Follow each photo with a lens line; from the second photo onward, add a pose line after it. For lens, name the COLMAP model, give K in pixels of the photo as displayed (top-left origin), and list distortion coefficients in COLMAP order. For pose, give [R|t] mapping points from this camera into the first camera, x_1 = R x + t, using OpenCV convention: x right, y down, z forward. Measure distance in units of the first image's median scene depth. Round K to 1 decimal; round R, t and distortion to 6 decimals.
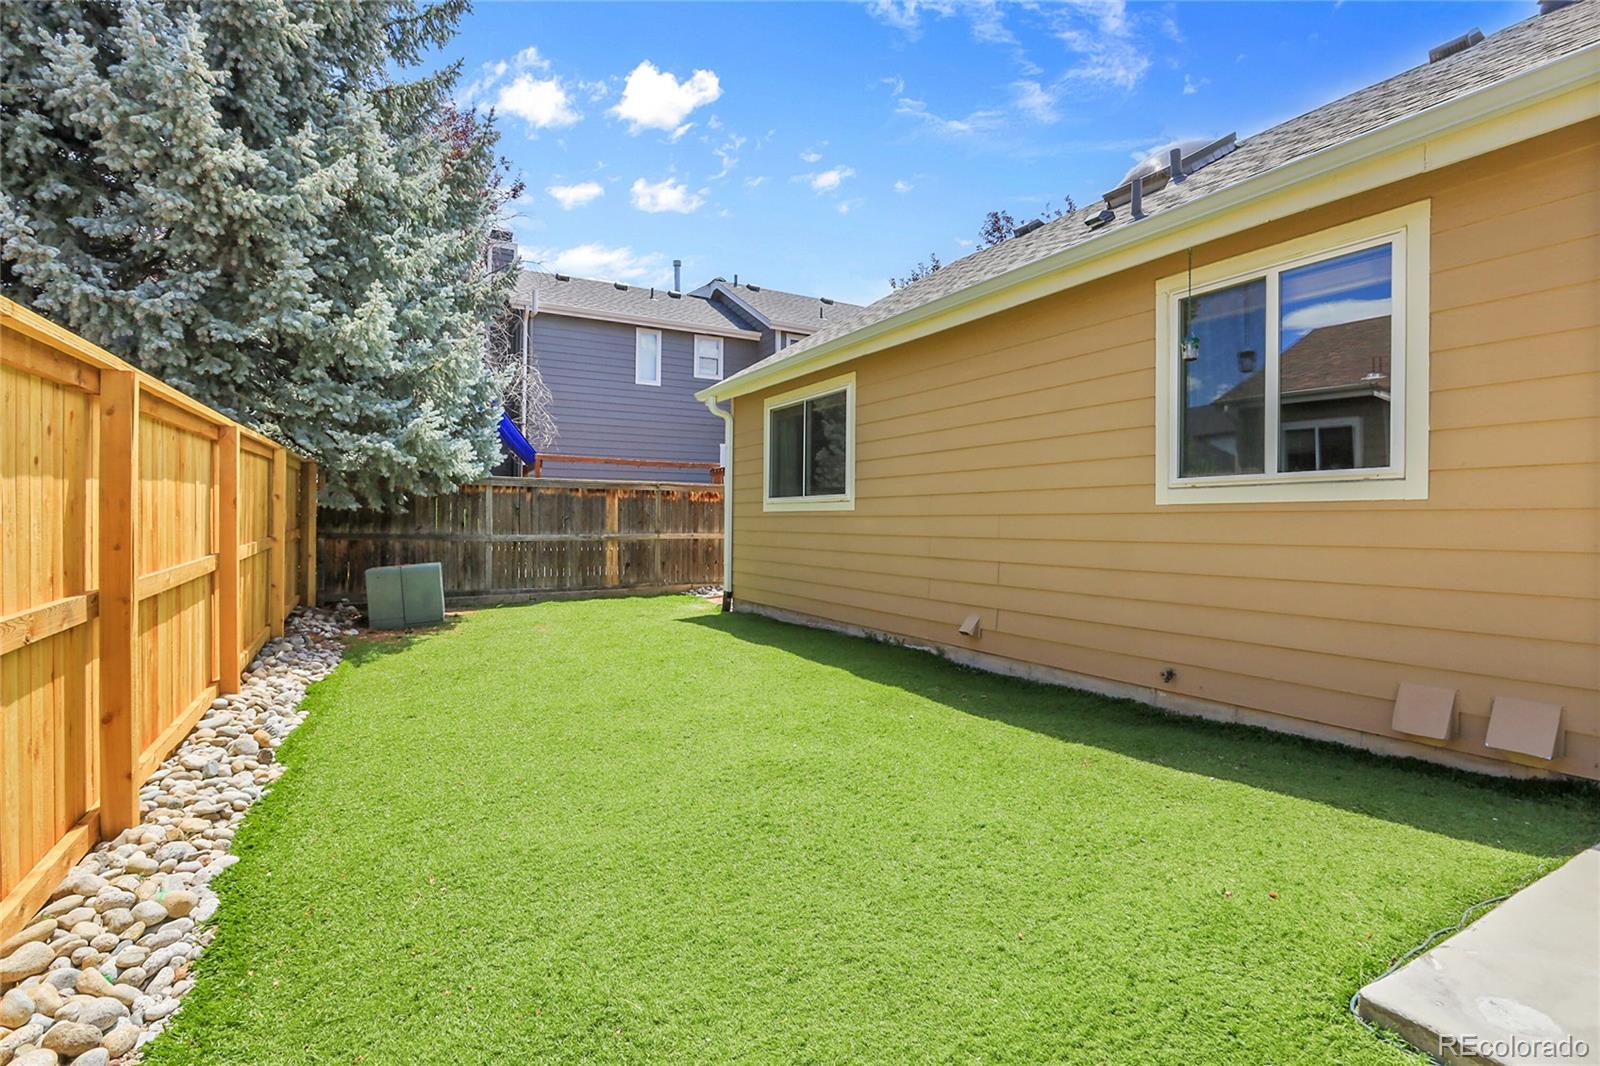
lens RADIAL K [[724.6, 0, 802.8], [0, 724.6, 523.9], [0, 0, 1]] dist [-0.034733, 0.002071]
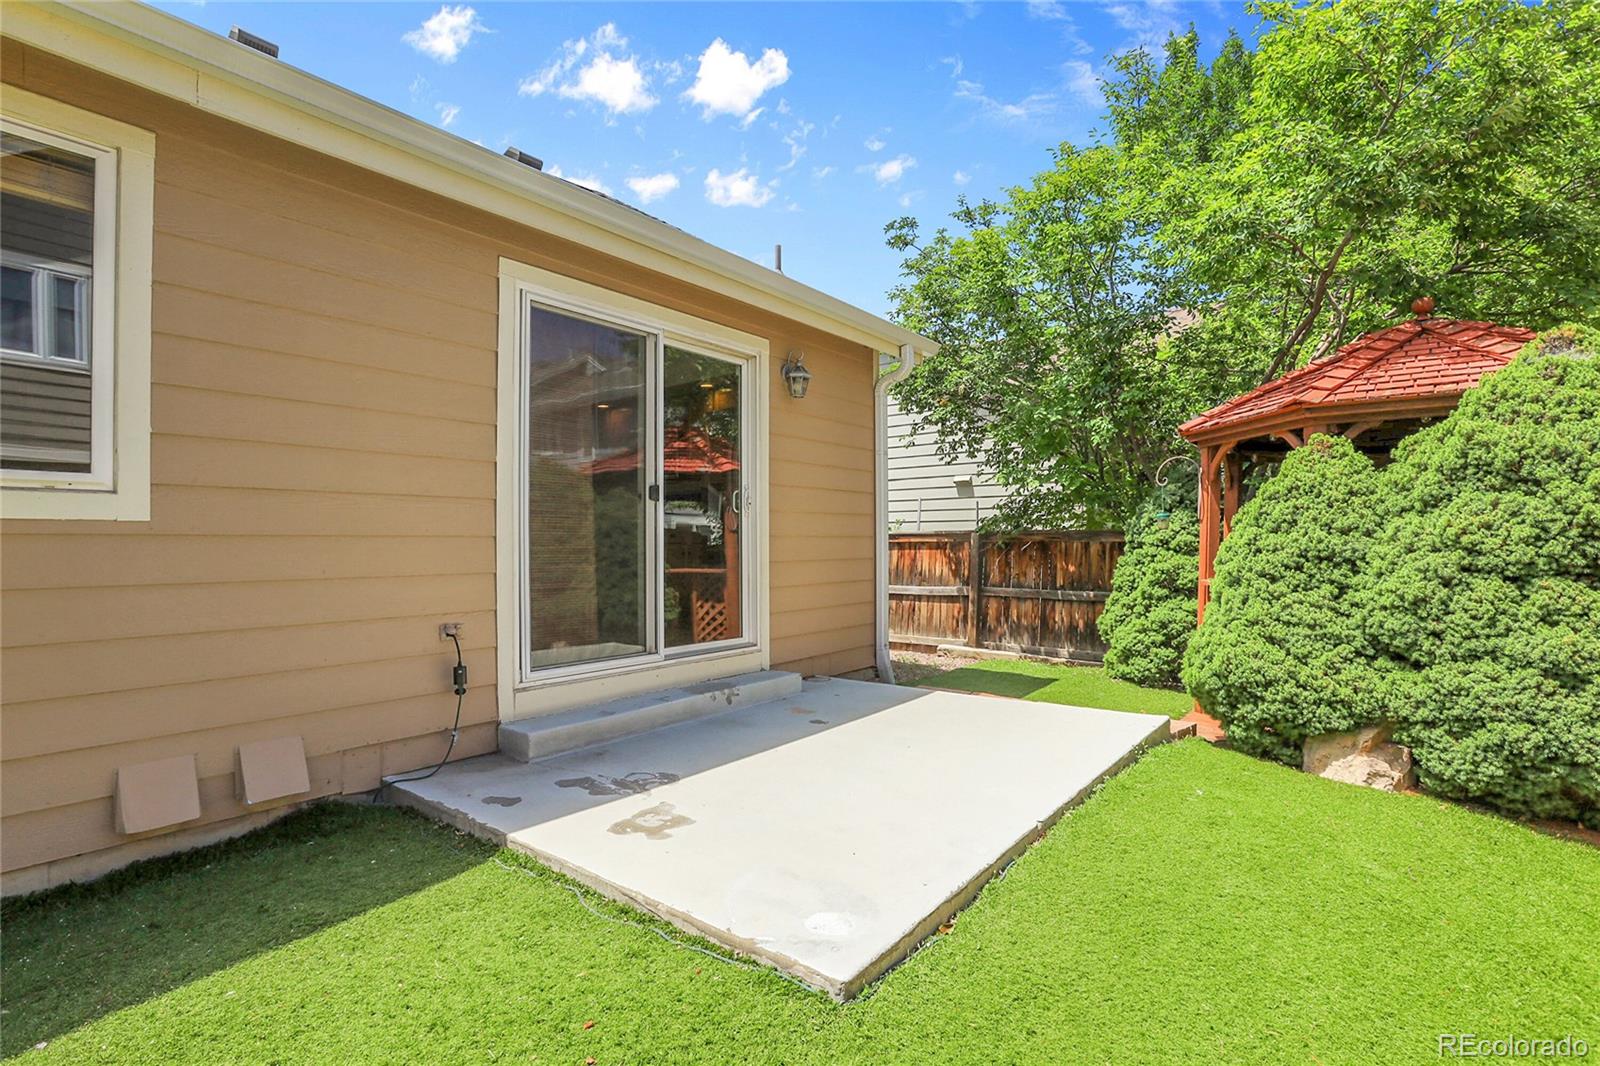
lens RADIAL K [[724.6, 0, 821.8], [0, 724.6, 541.0], [0, 0, 1]] dist [-0.034733, 0.002071]
pose [[-0.375839, -0.007506, 0.926655, -0.107798], [0.000538, 0.999965, 0.008318, -0.019332], [-0.926685, 0.003625, -0.375822, 0.631551]]
